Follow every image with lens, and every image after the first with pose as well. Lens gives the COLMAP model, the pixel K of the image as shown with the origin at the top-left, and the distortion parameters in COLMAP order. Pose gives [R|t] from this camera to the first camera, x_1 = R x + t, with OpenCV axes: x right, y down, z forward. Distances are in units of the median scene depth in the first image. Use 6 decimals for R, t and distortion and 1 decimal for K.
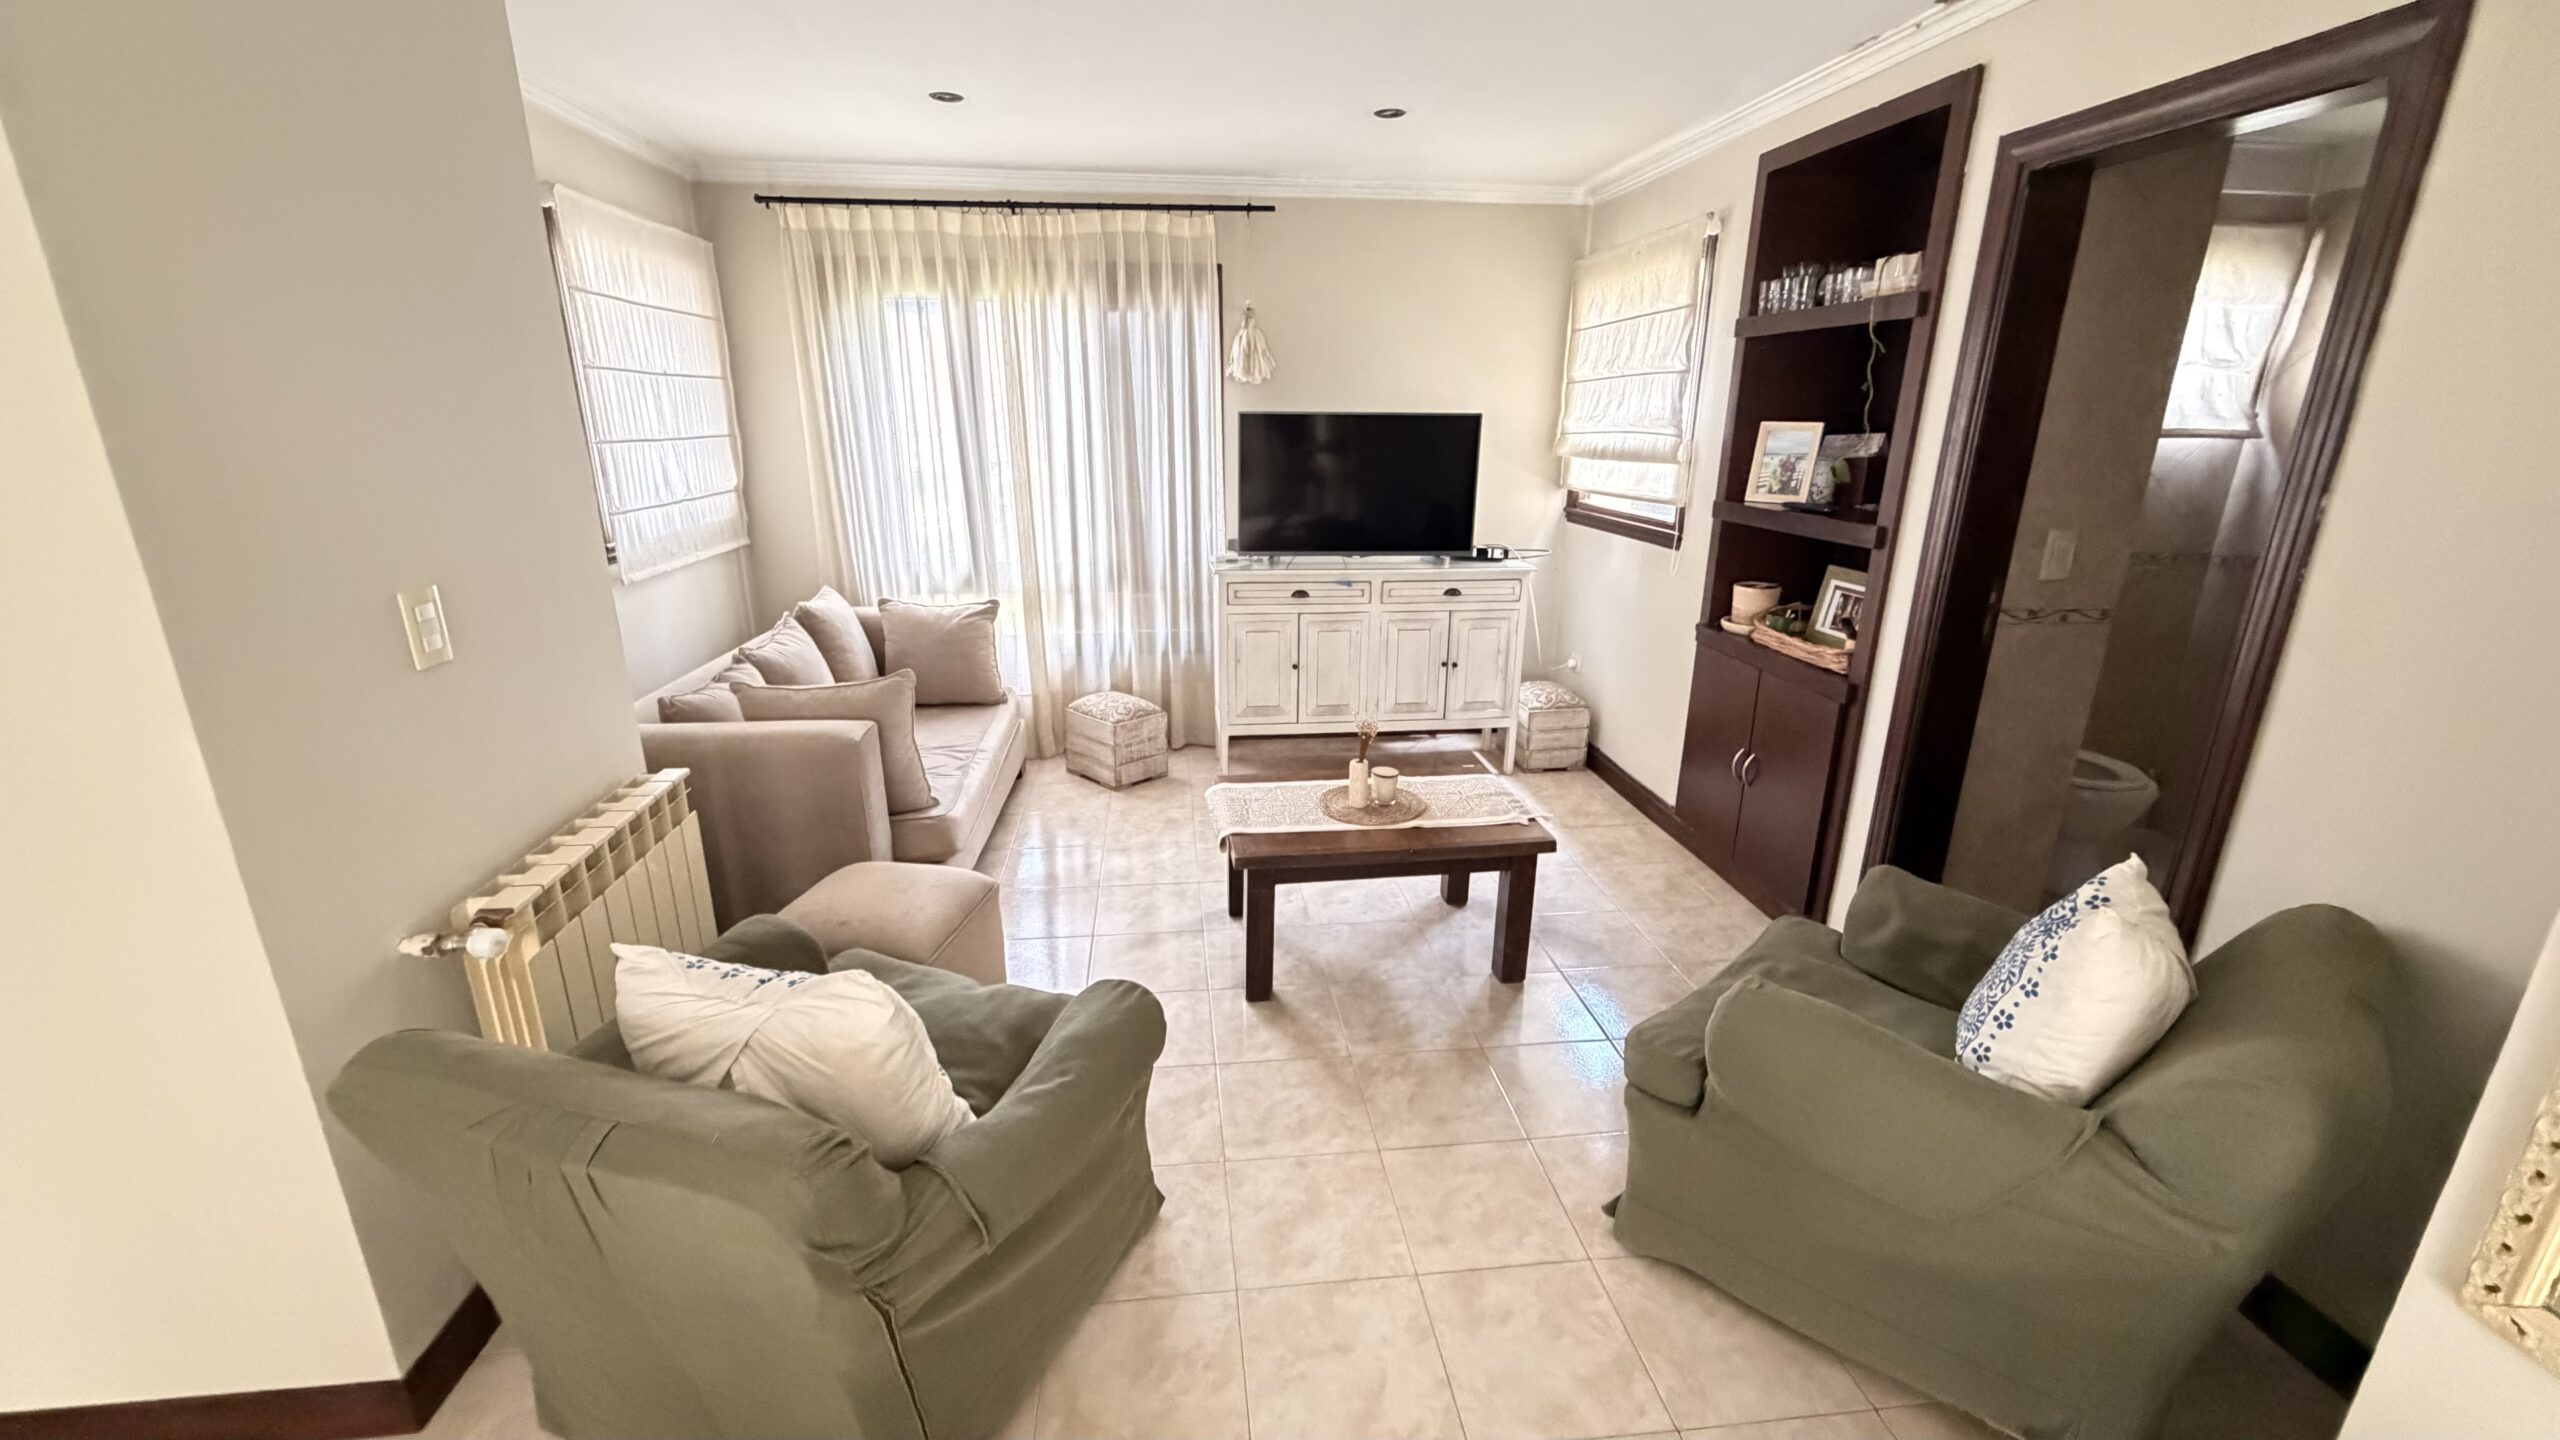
lens RADIAL K [[1012.3, 0, 1270.9], [0, 1012.3, 717.8], [0, 0, 1]] dist [0.001815, 0.000178]
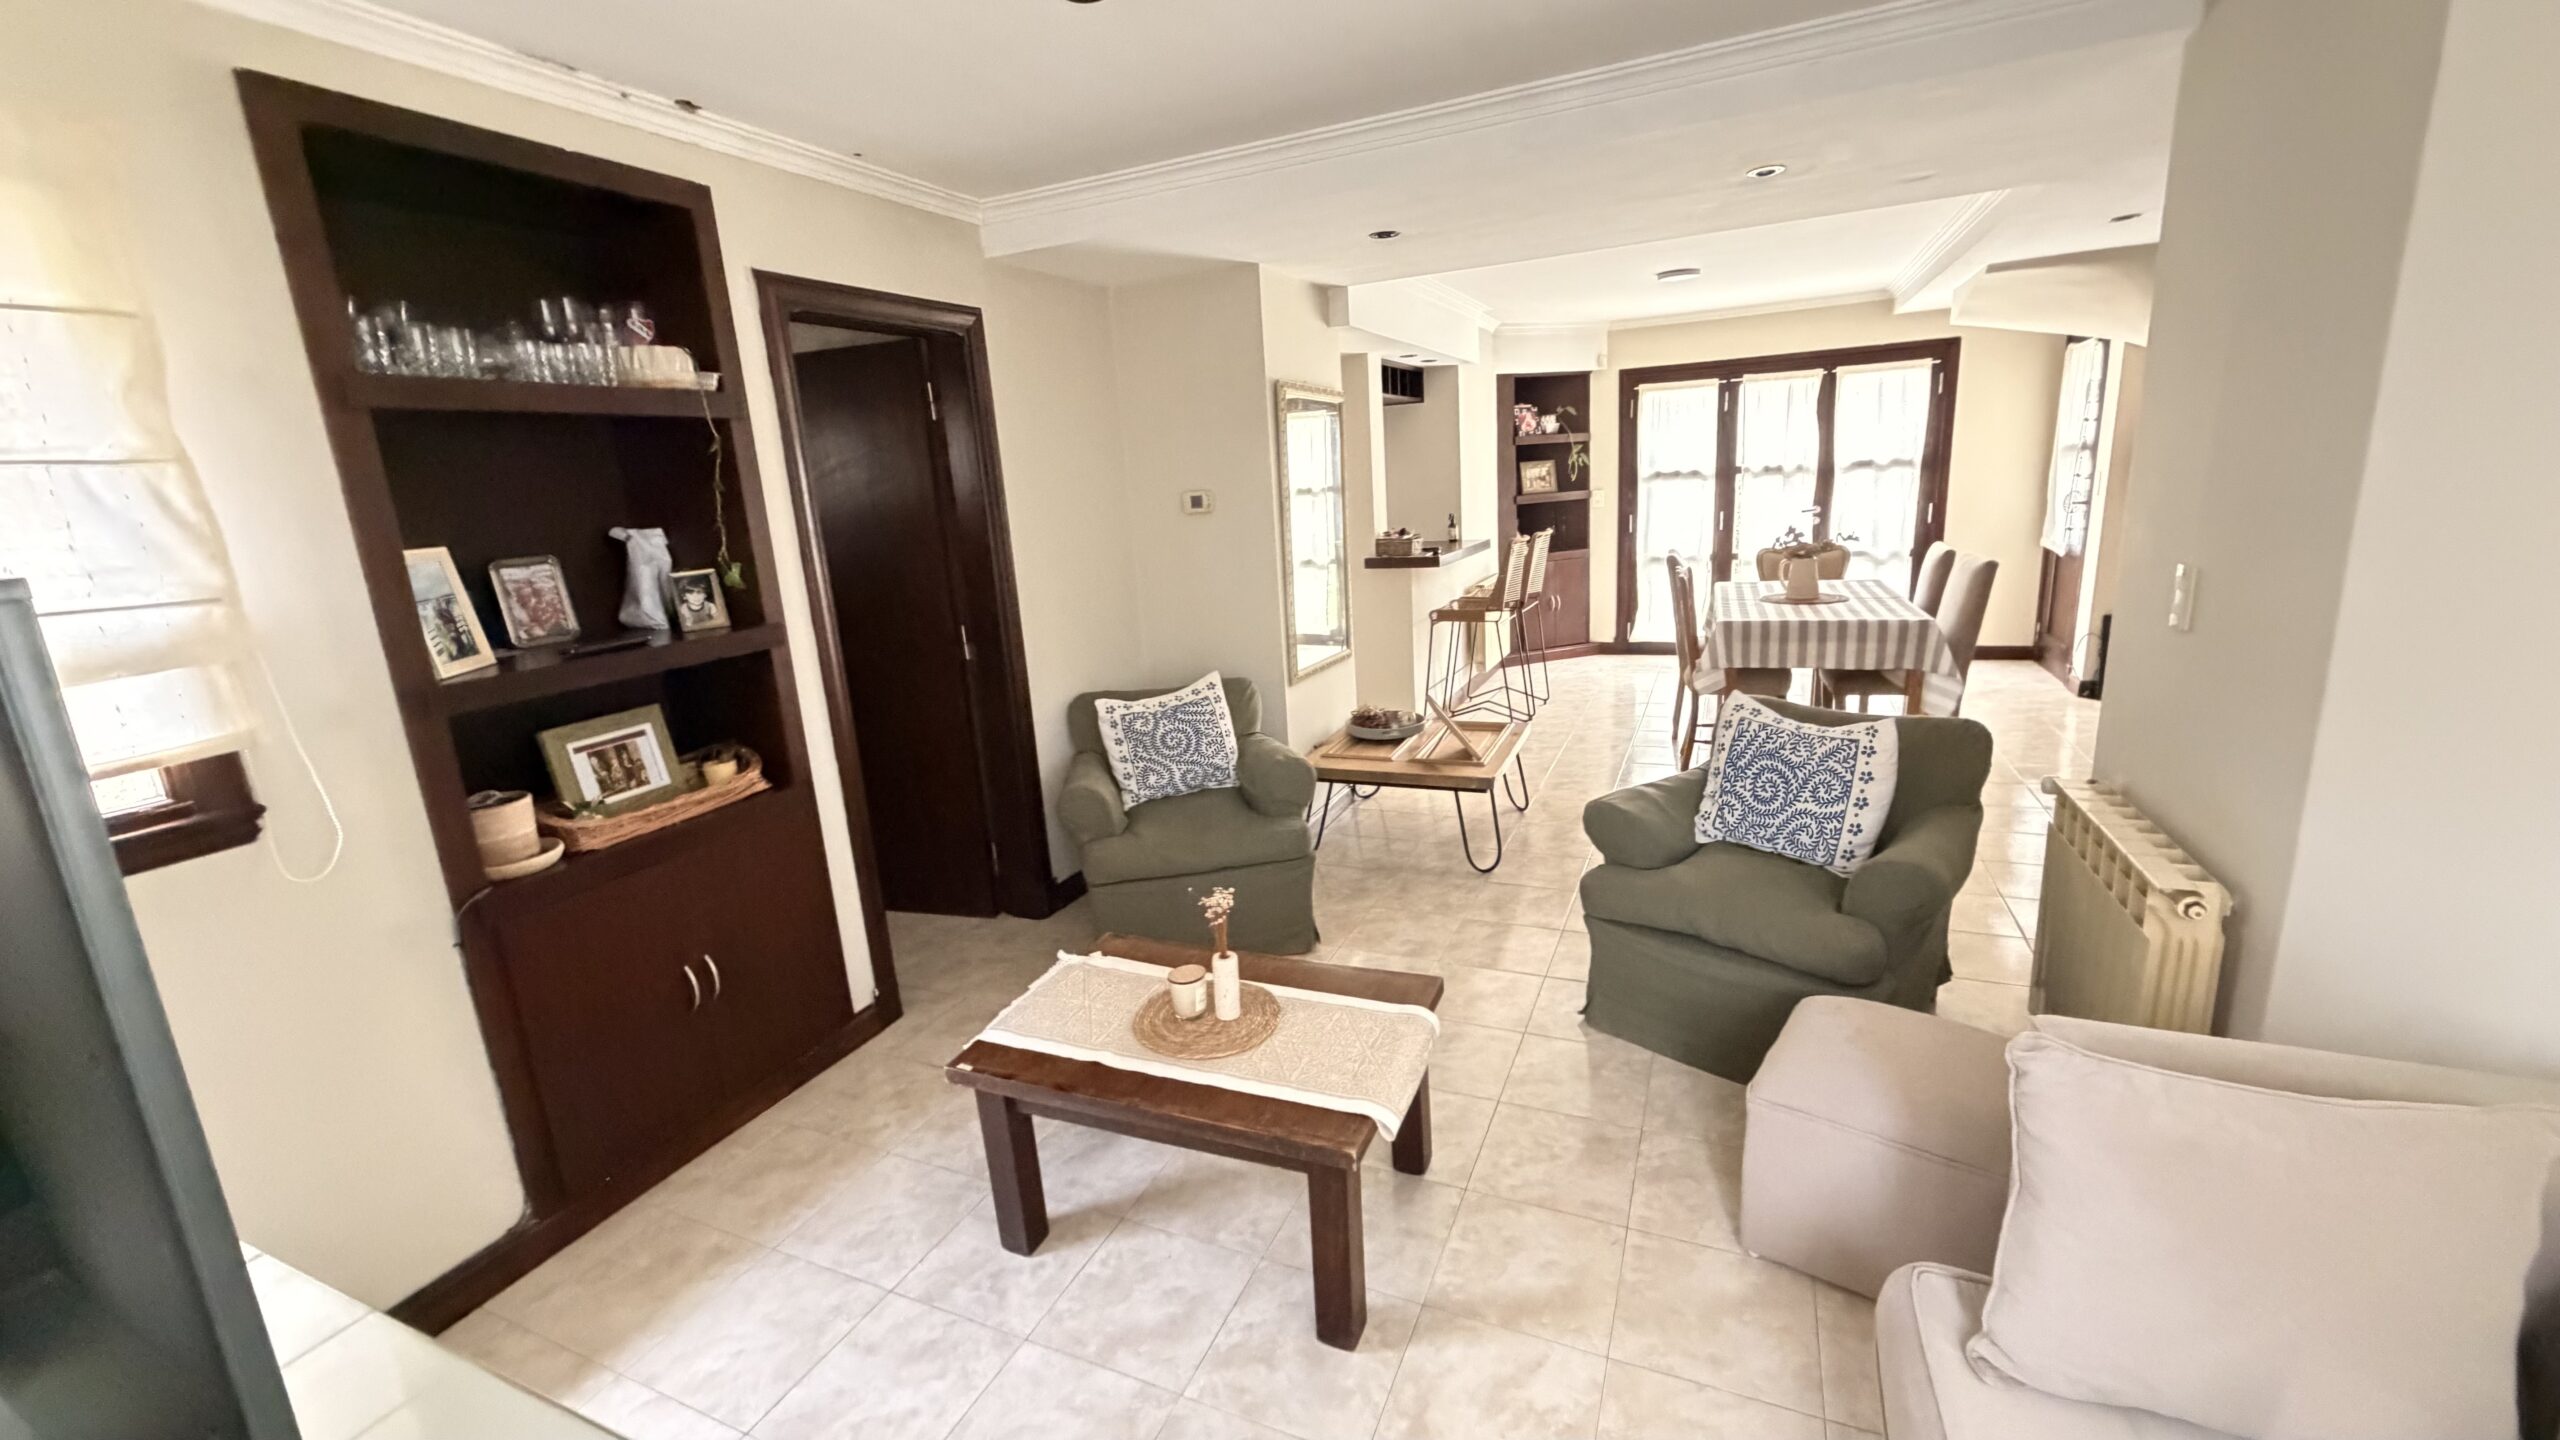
lens RADIAL K [[1012.3, 0, 1270.9], [0, 1012.3, 717.8], [0, 0, 1]] dist [0.001815, 0.000178]
pose [[-0.857520, -0.066085, 0.510188, -0.230014], [0.207209, 0.863347, 0.460106, -0.332186], [-0.470876, 0.500265, -0.726643, 1.098665]]
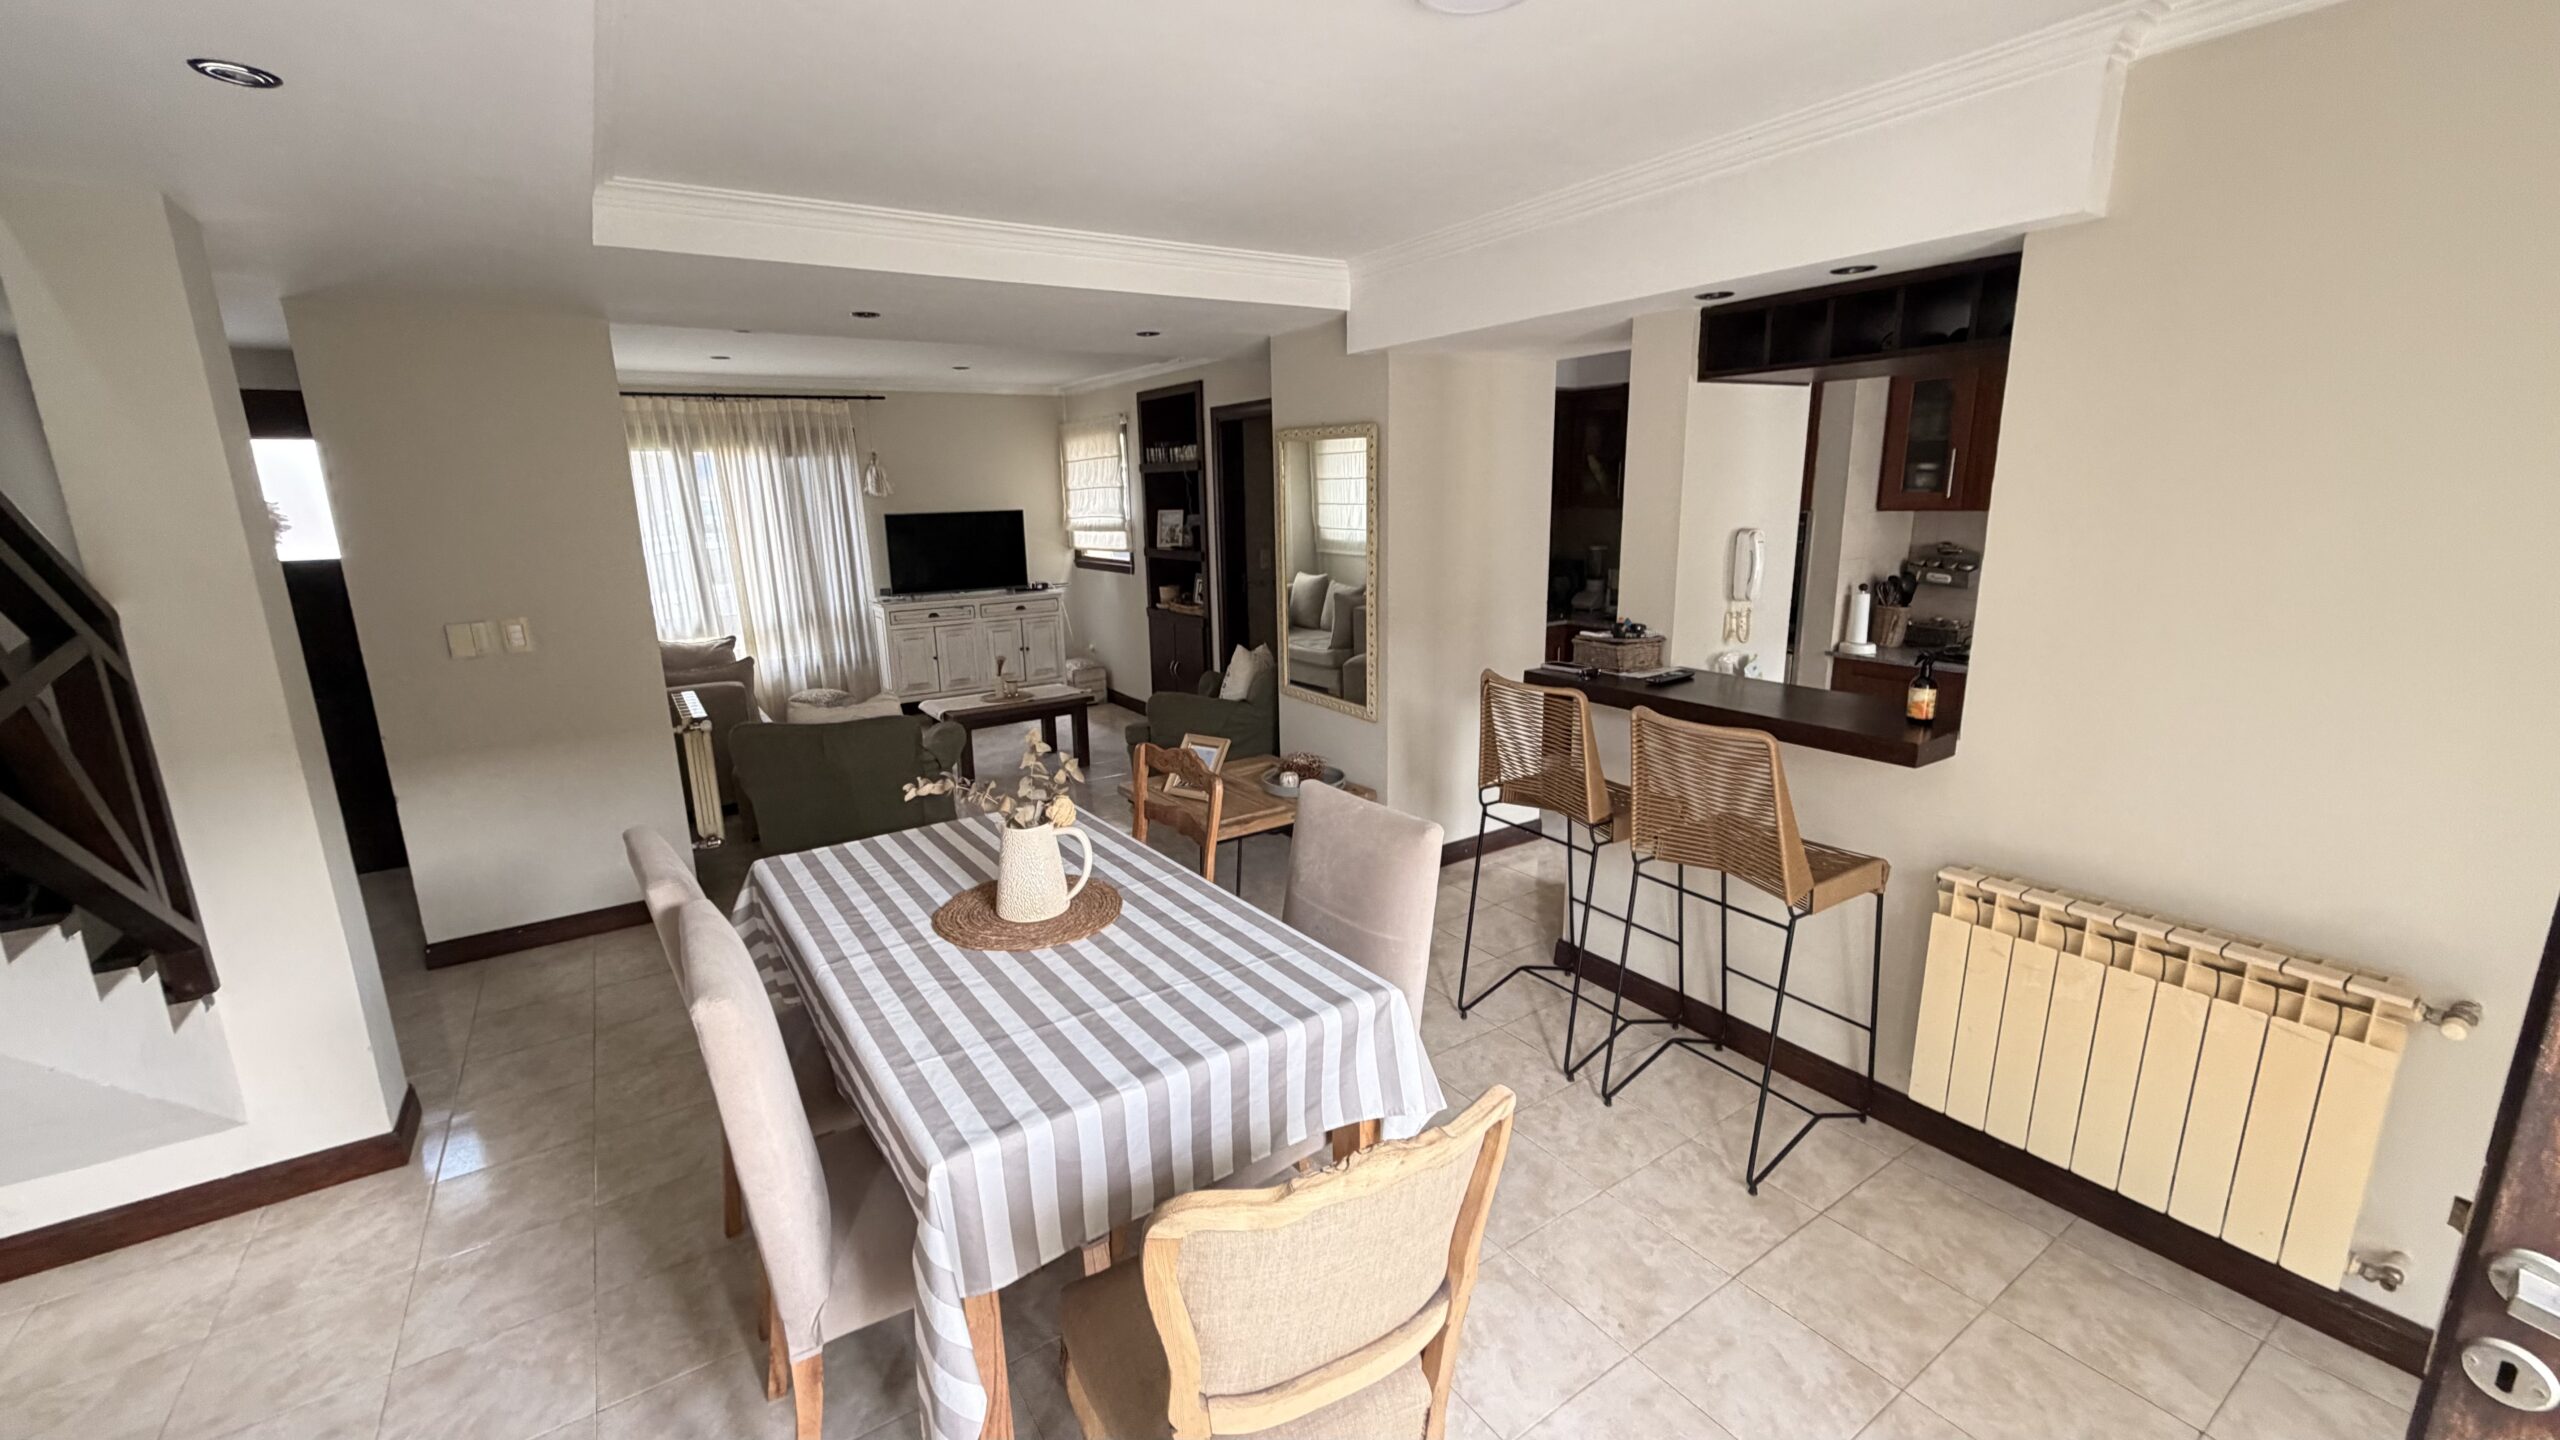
lens RADIAL K [[1012.3, 0, 1270.9], [0, 1012.3, 717.8], [0, 0, 1]] dist [0.001815, 0.000178]
pose [[0.888848, -0.127775, 0.440026, -0.272236], [0.160760, 0.986248, -0.038347, 0.235180], [-0.429075, 0.104823, 0.897166, -0.880476]]
